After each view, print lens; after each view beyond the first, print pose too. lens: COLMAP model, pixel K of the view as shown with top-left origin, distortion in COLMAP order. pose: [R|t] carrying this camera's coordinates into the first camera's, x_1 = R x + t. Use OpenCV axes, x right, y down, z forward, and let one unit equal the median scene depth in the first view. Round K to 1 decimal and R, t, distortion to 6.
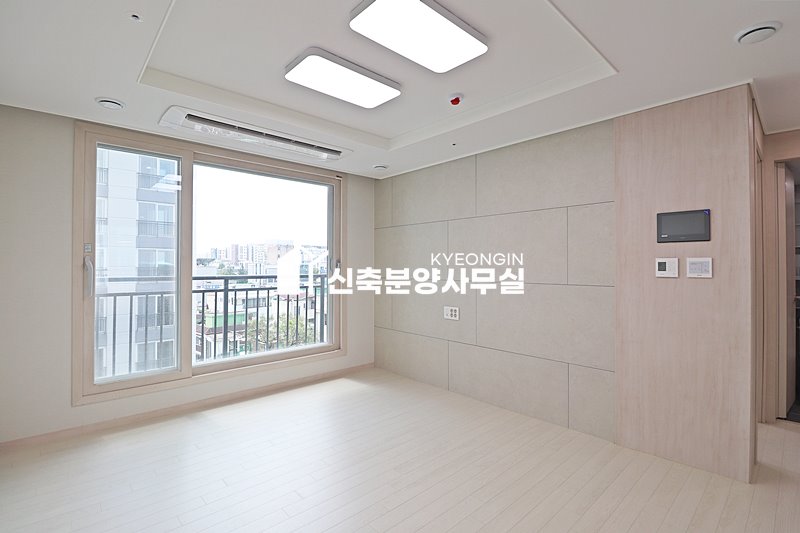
lens RADIAL K [[382.3, 0, 413.4], [0, 382.3, 263.4], [0, 0, 1]] dist [0.000243, -0.000799]
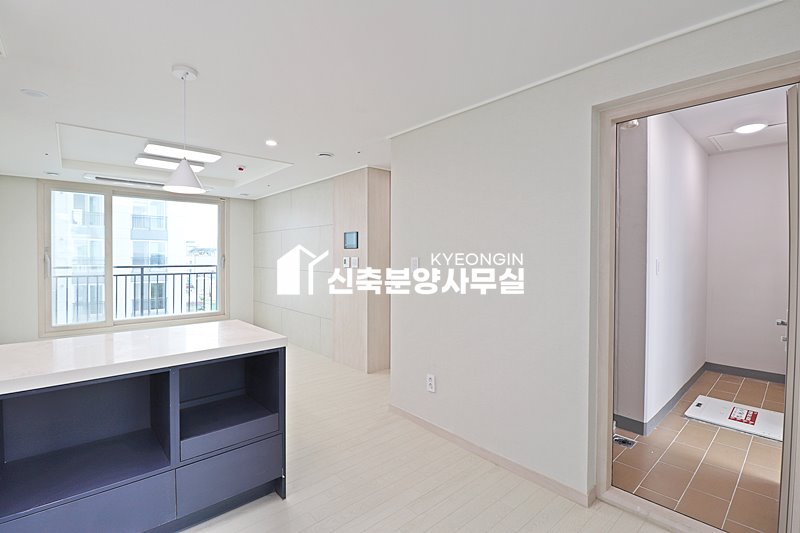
lens RADIAL K [[372.6, 0, 402.8], [0, 372.6, 261.7], [0, 0, 1]] dist [-0.000530, -0.009048]
pose [[0.999692, 0.004038, -0.024477, 0.676574], [-0.003517, 0.999768, 0.021272, -0.021065], [0.024557, -0.021180, 0.999474, -0.540187]]
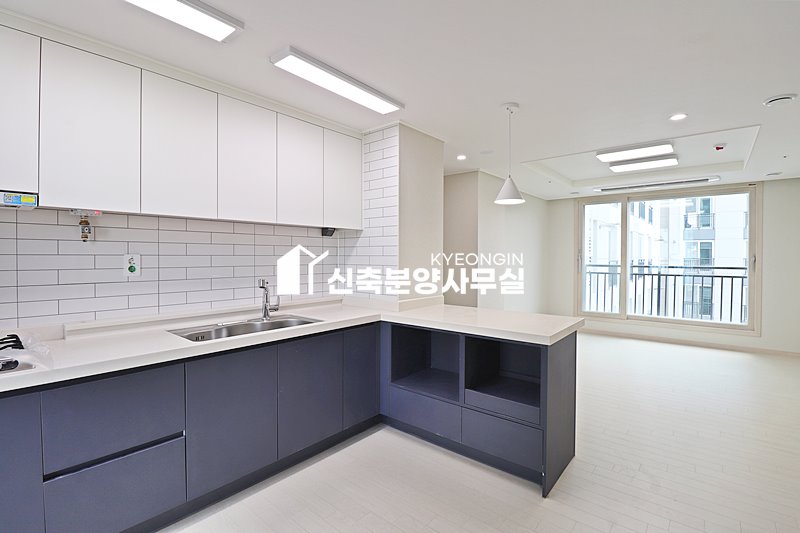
lens RADIAL K [[372.6, 0, 402.8], [0, 372.6, 261.7], [0, 0, 1]] dist [-0.000530, -0.009048]
pose [[0.116212, 0.013005, -0.993139, 1.026889], [0.006900, 0.999880, 0.013901, -0.014119], [0.993200, -0.008468, 0.116109, -0.254689]]
